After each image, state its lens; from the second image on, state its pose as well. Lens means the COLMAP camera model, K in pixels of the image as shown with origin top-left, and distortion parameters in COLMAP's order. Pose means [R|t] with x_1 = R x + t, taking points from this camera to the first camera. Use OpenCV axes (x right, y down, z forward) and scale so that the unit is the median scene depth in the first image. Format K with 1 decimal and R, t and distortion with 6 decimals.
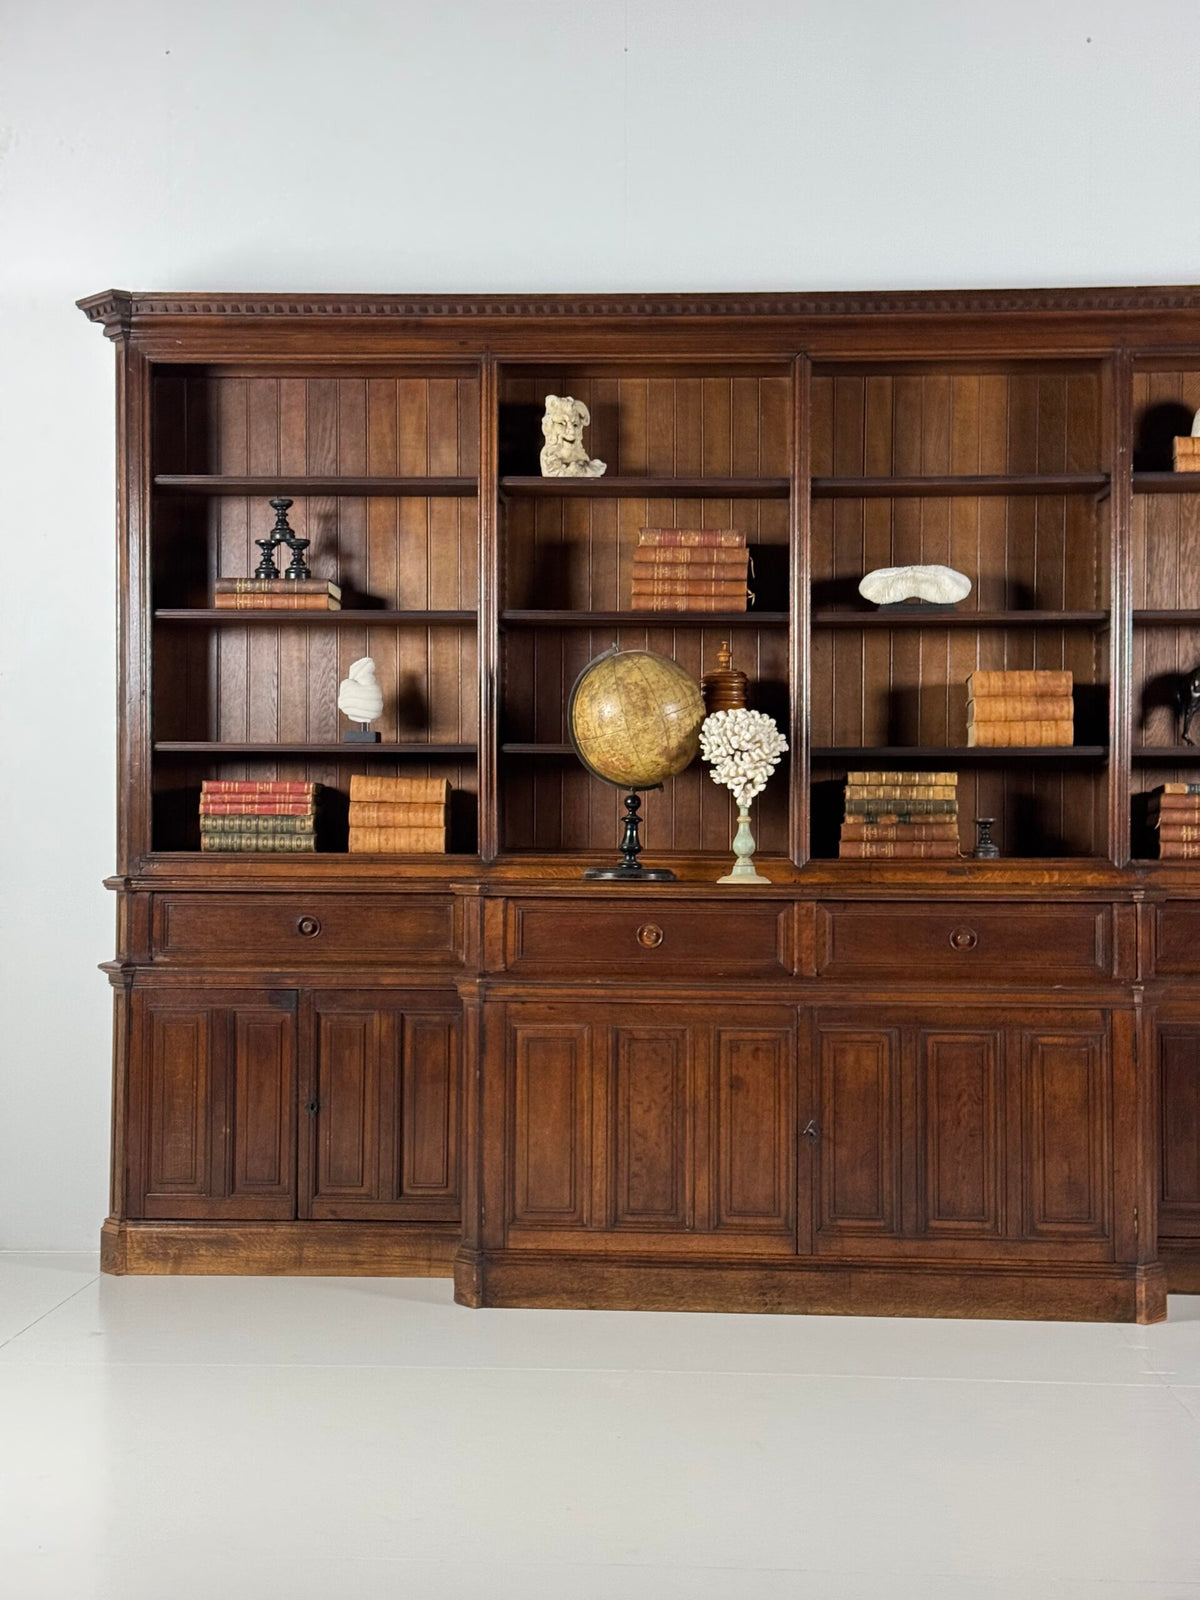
lens RADIAL K [[2193.1, 0, 597.7], [0, 2193.1, 814.5], [0, 0, 1]] dist [0.143836, -0.061603]
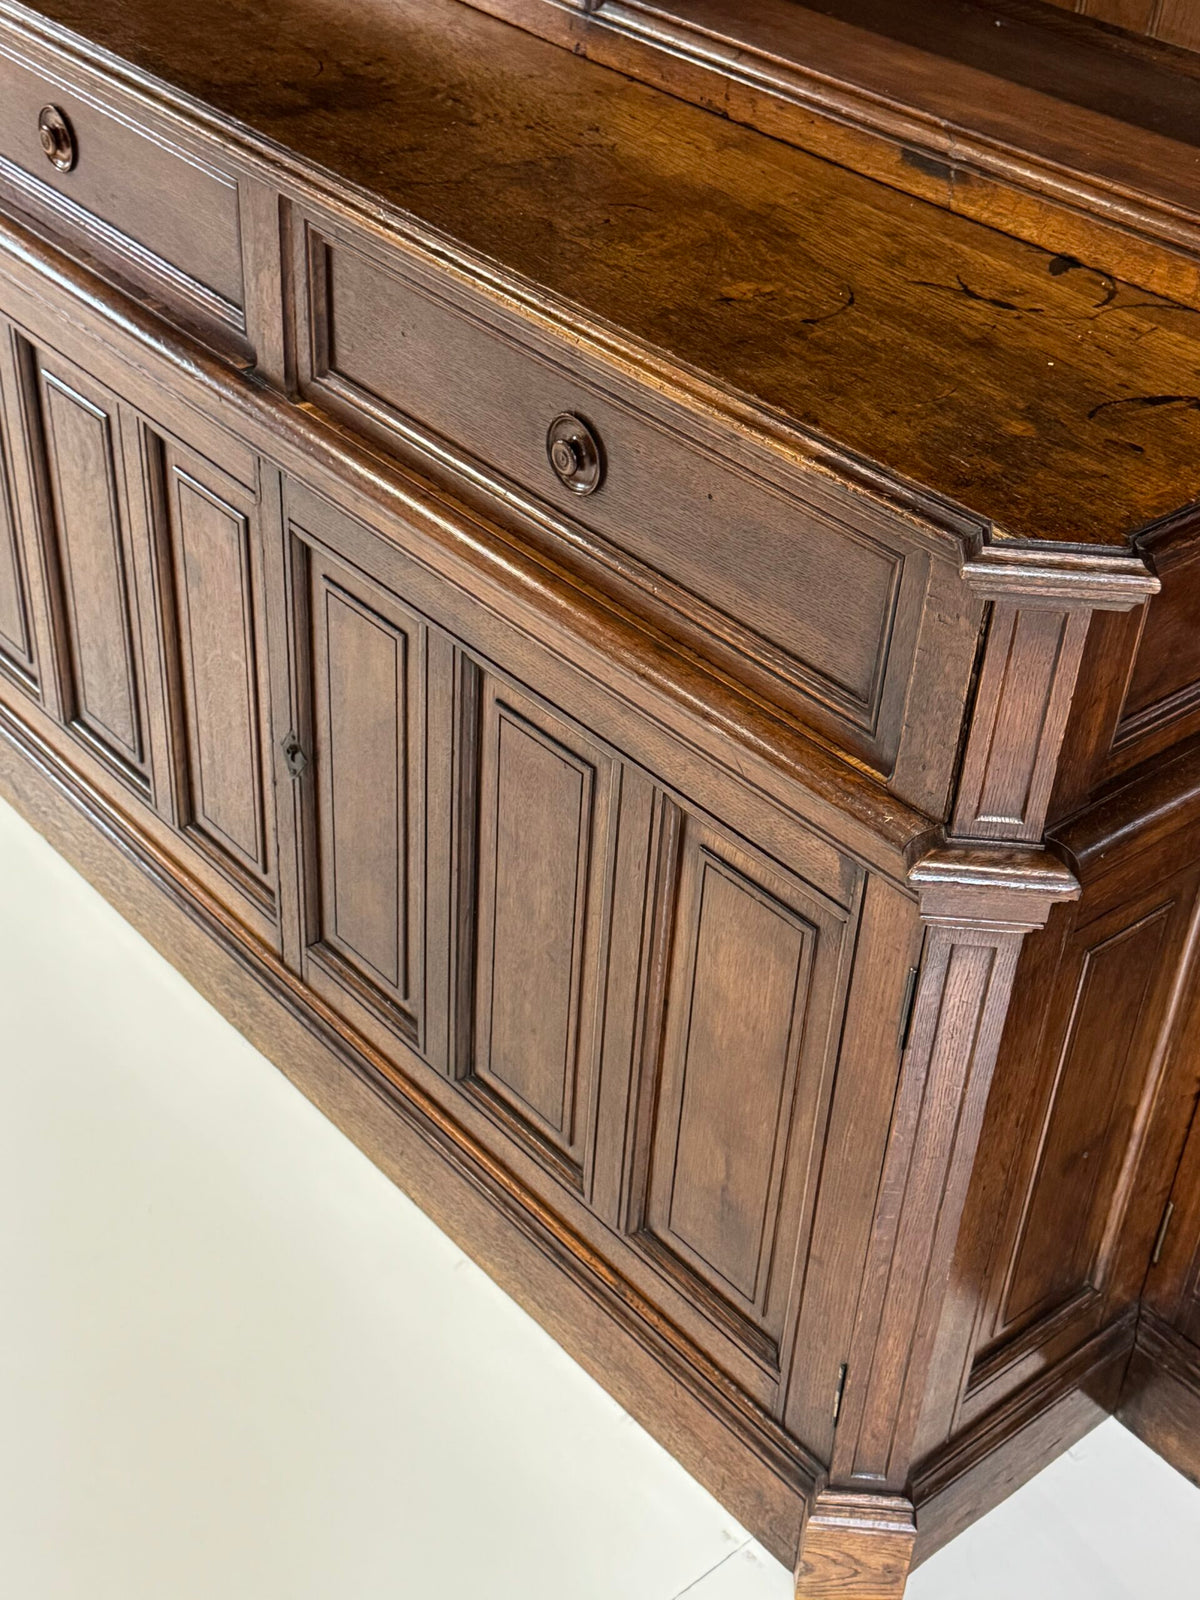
lens RADIAL K [[2095.7, 0, 600.5], [0, 2095.7, 802.8], [0, 0, 1]] dist [0.159254, -0.221644]
pose [[0.688623, 0.455501, -0.564196, 0.333032], [-0.037178, 0.799228, 0.599876, -0.074984], [0.724165, -0.392113, 0.567302, 0.766503]]
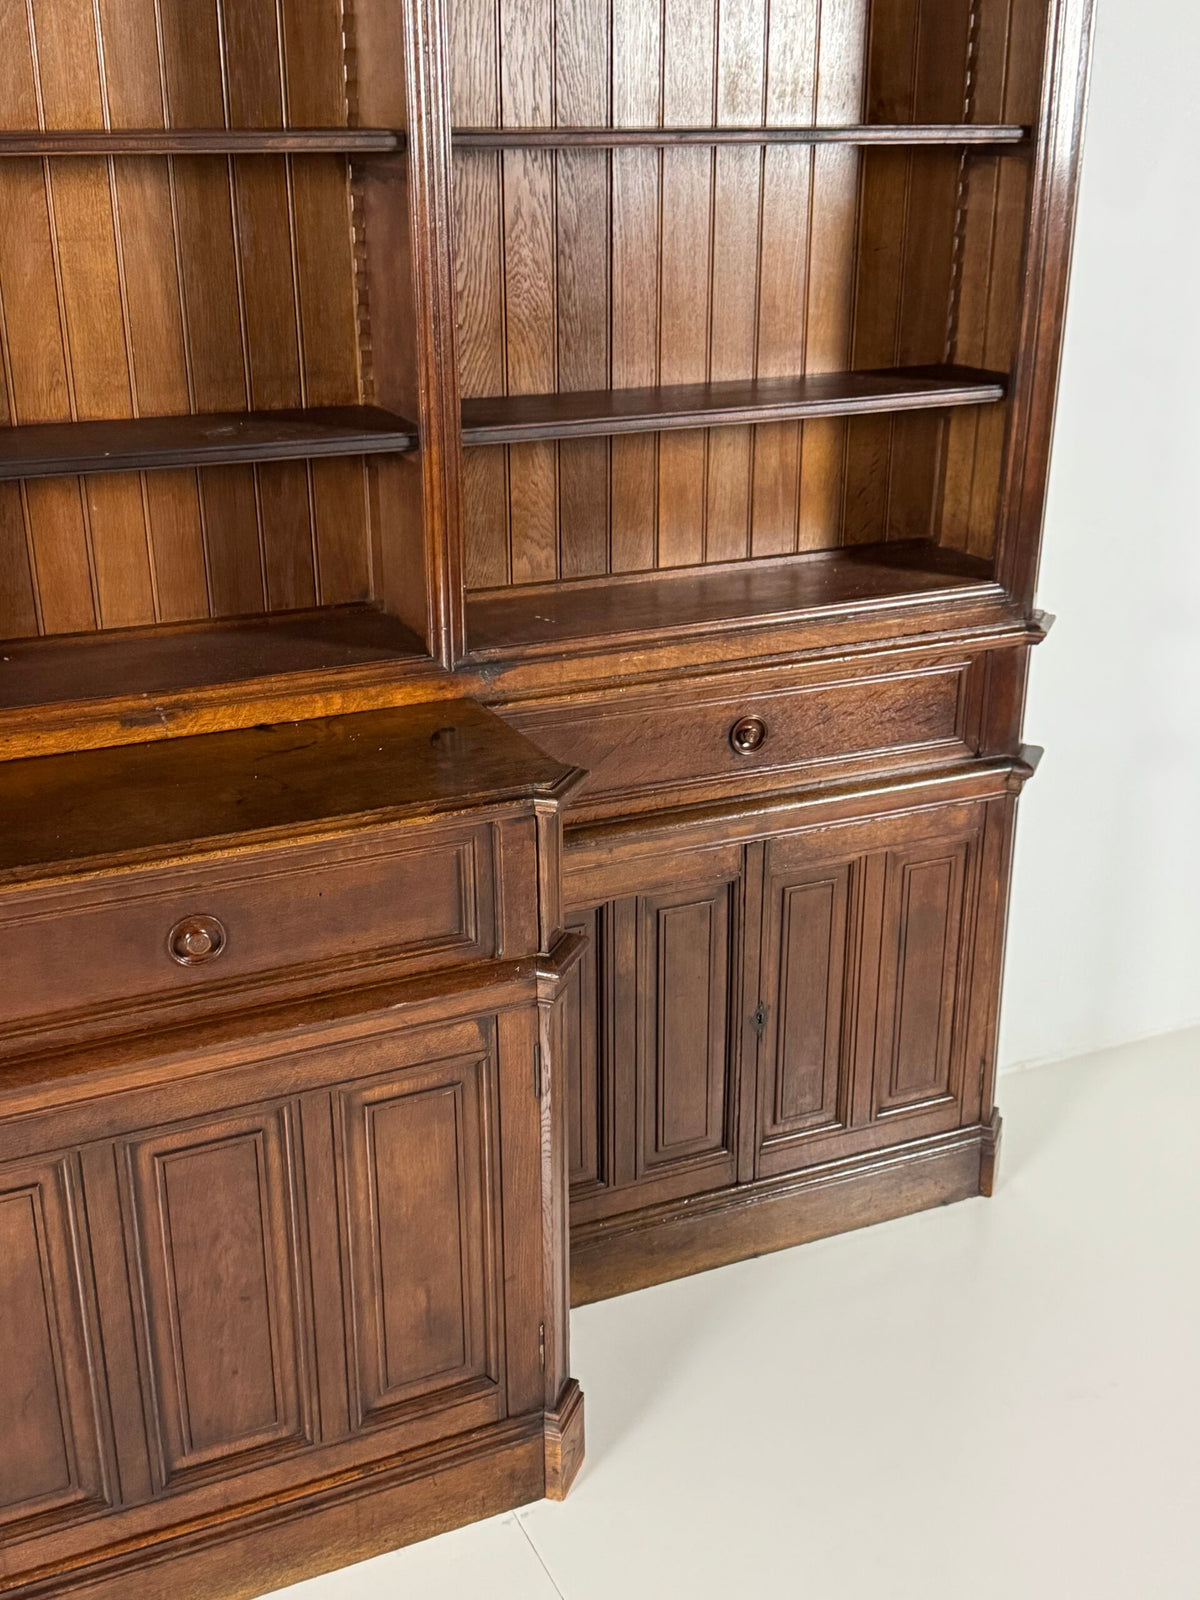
lens RADIAL K [[1799.5, 0, 608.5], [0, 1799.5, 808.9], [0, 0, 1]] dist [0.194575, -0.495153]
pose [[0.879747, -0.177647, 0.441007, 0.073644], [-0.001408, 0.926594, 0.376061, -0.105390], [-0.475440, -0.331459, 0.814918, 0.616246]]
